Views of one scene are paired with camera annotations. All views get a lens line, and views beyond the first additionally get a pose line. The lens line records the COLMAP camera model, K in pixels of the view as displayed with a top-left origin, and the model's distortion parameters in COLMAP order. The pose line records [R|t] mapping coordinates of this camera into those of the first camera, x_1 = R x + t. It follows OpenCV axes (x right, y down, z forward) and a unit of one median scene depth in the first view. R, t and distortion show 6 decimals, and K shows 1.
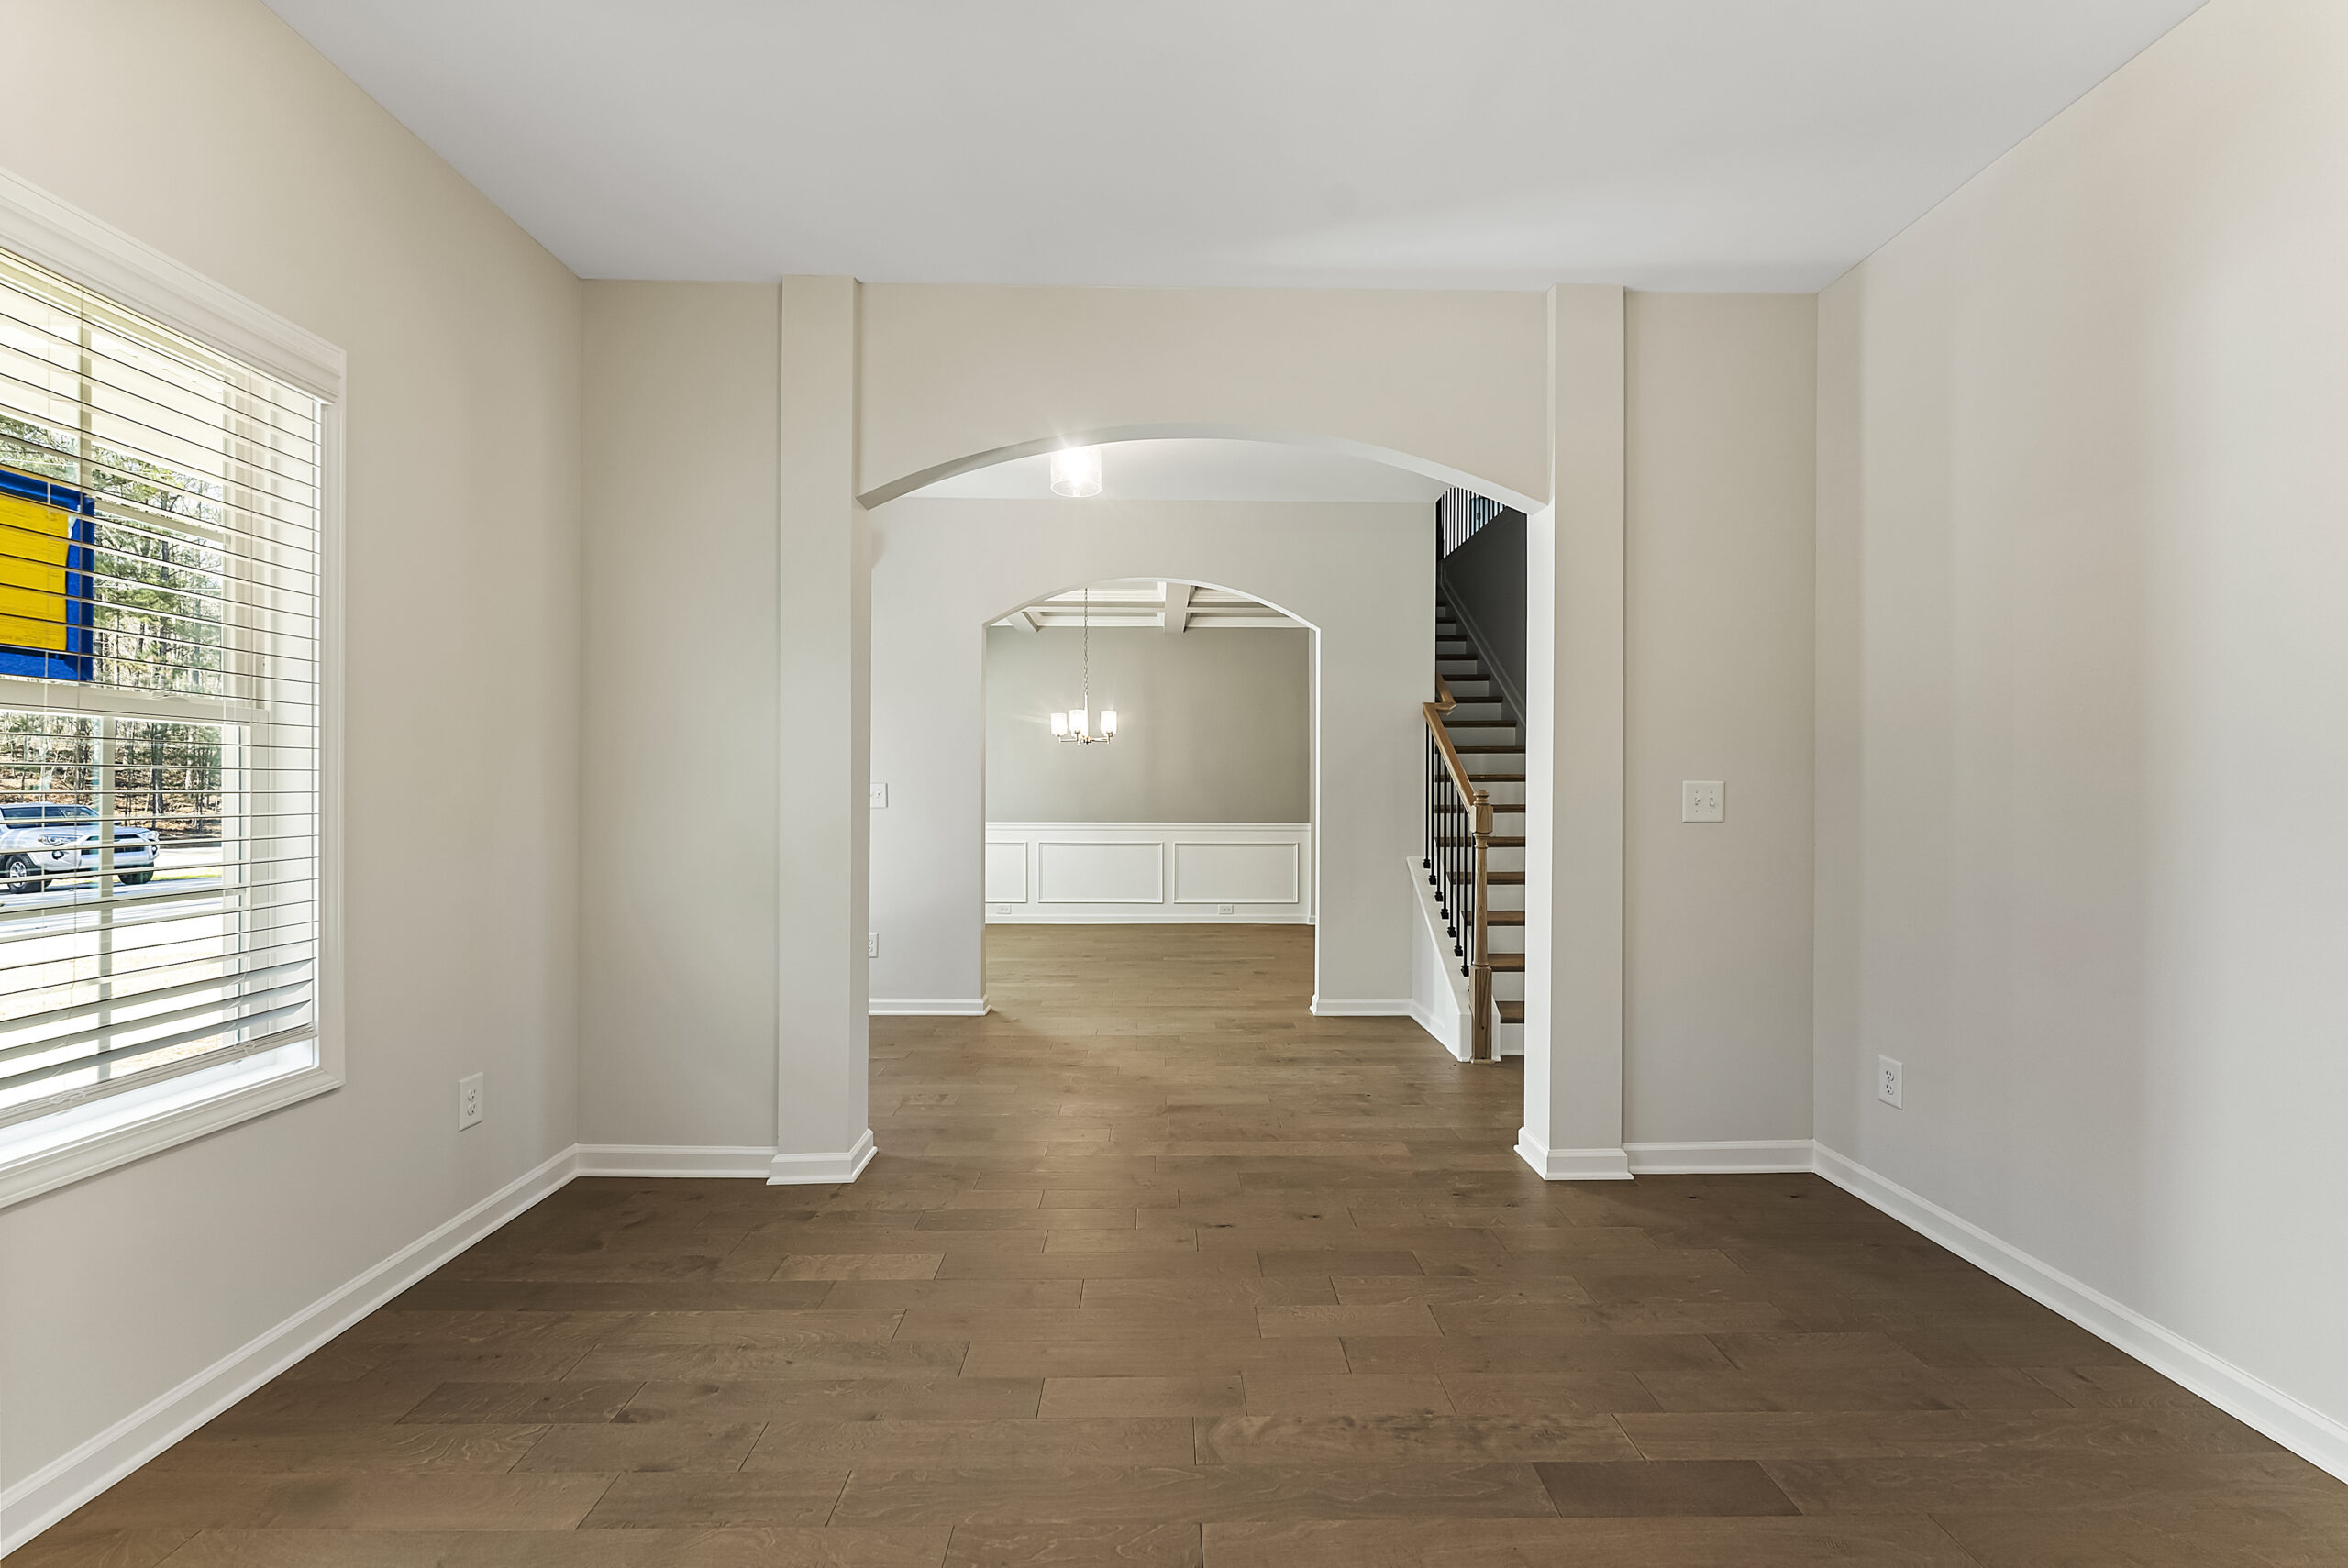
lens RADIAL K [[916.4, 0, 1181.1], [0, 916.4, 765.1], [0, 0, 1]] dist [0.000117, -0.000200]
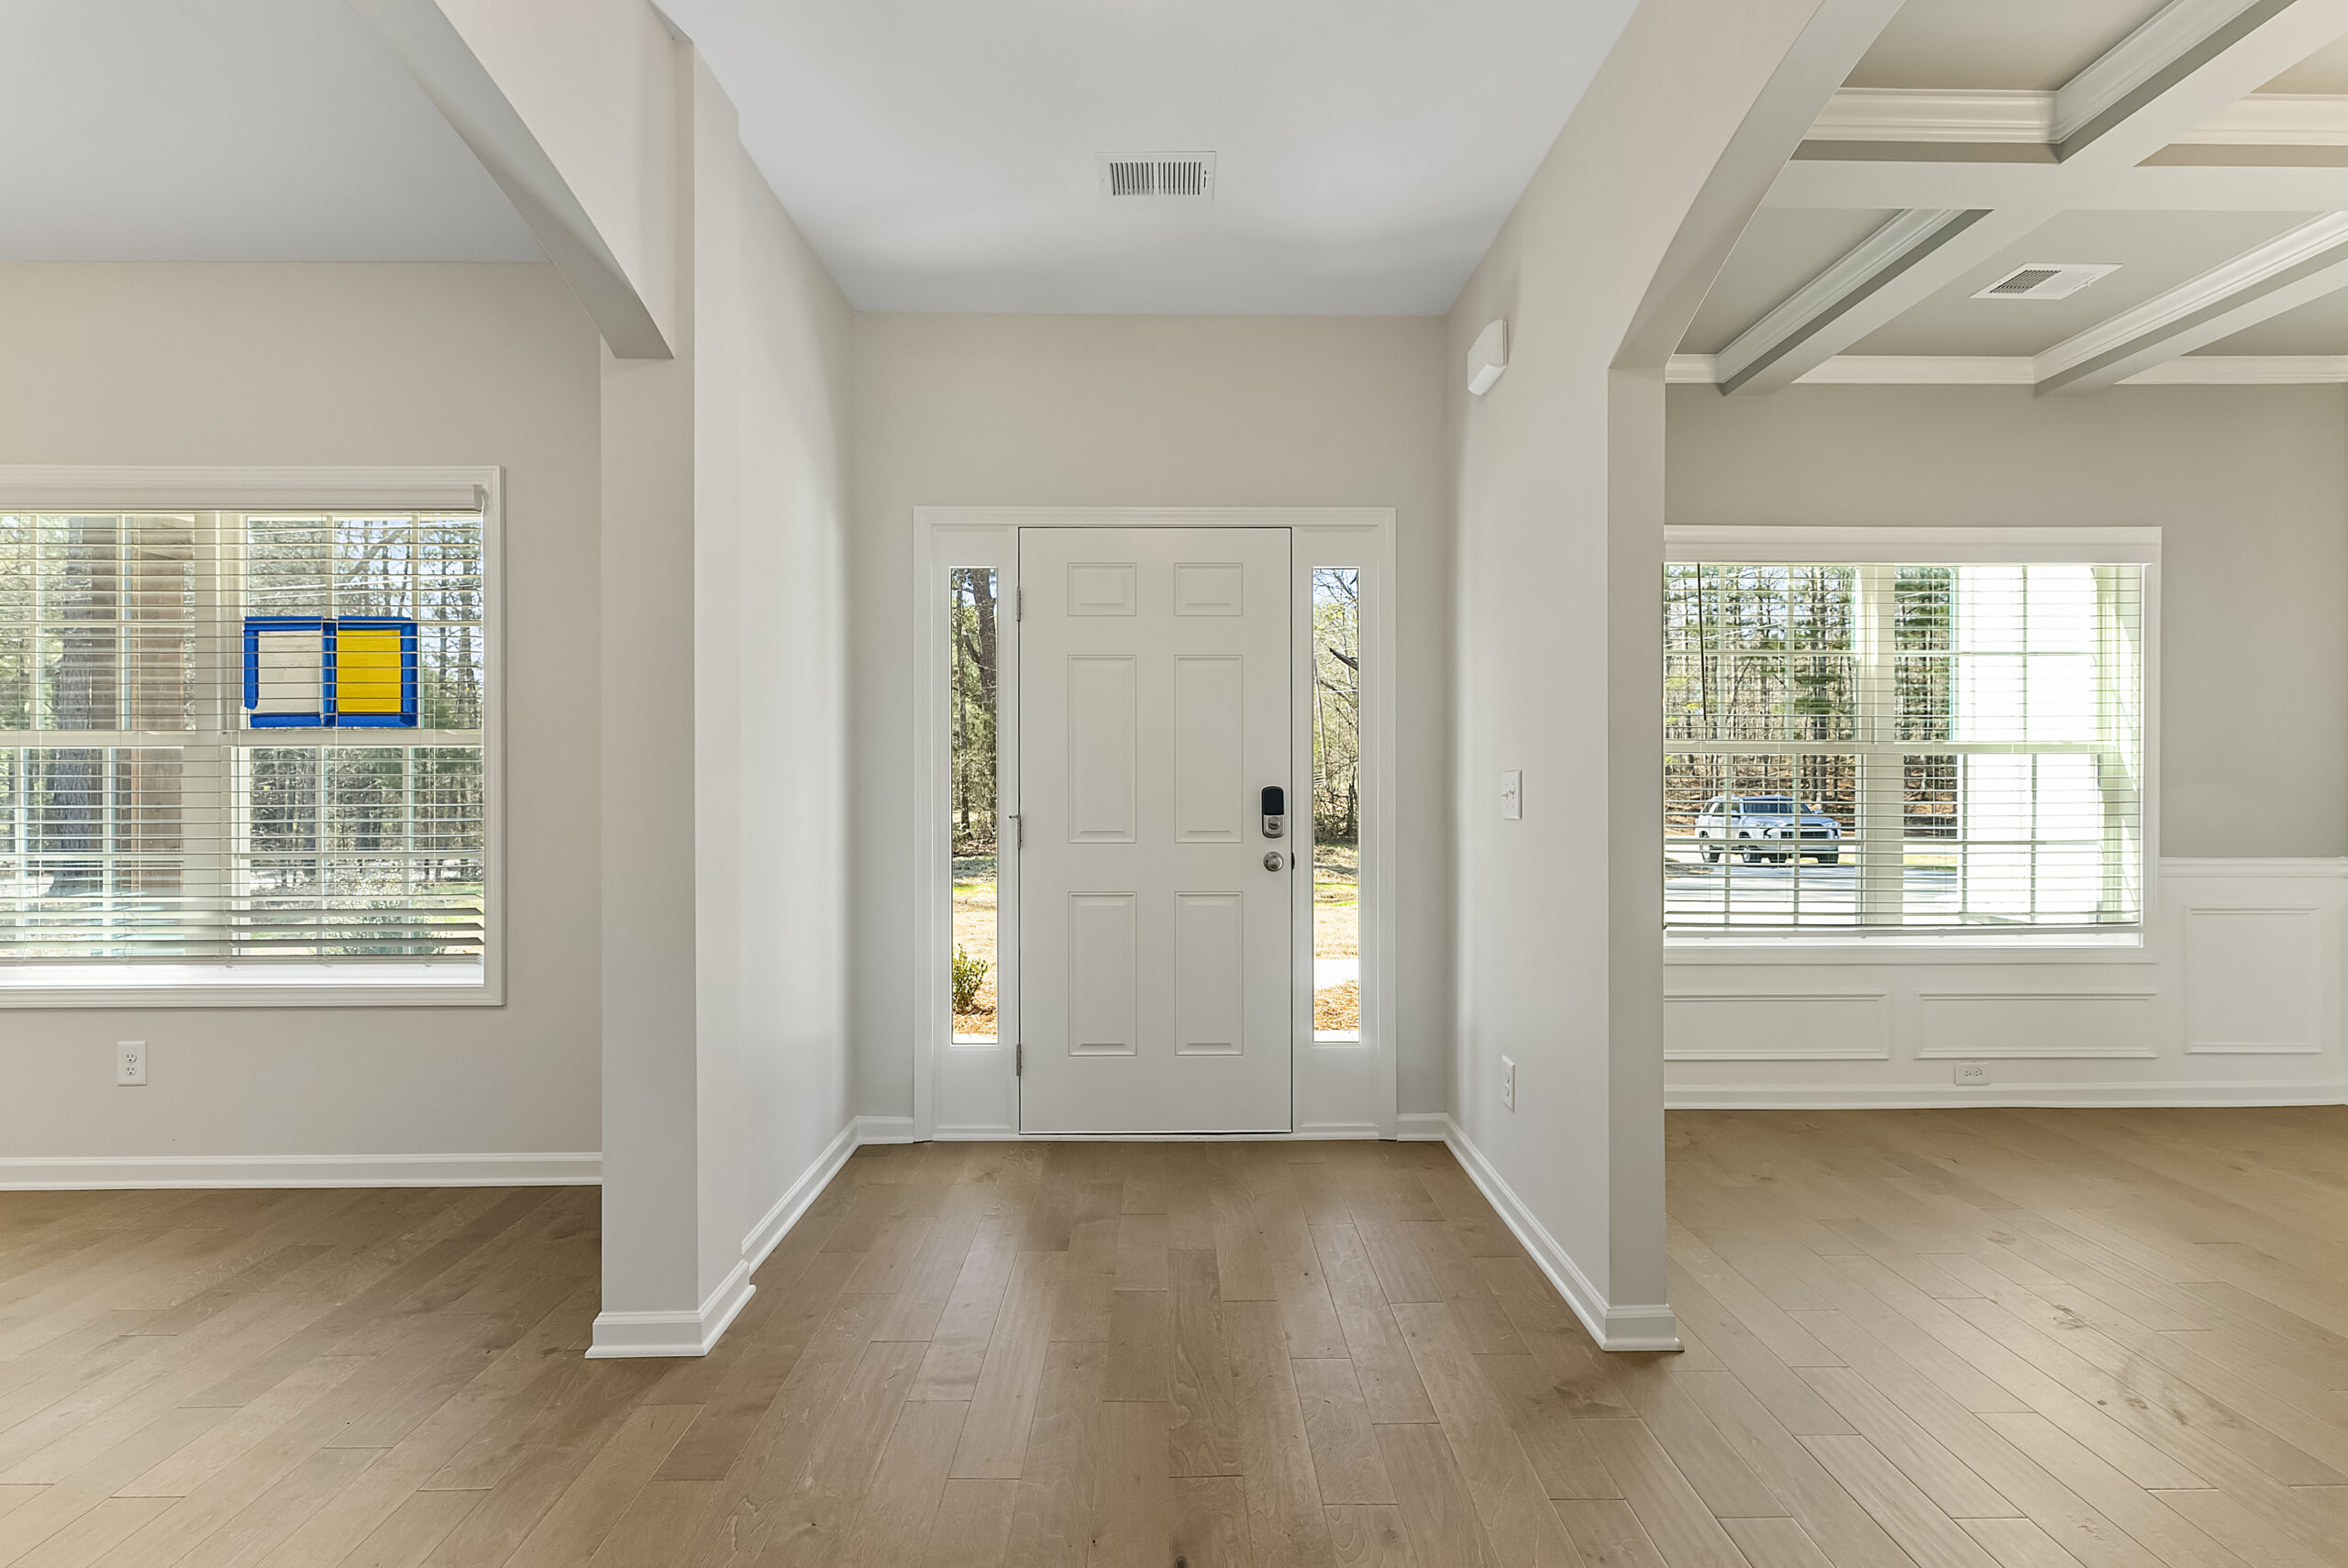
lens RADIAL K [[947.3, 0, 1182.5], [0, 947.3, 801.9], [0, 0, 1]] dist [0.001430, -0.000665]
pose [[-0.001321, 0.019133, -0.999816, 0.403207], [0.028568, 0.999410, 0.019088, 0.031705], [0.999591, -0.028537, -0.001866, 1.643301]]
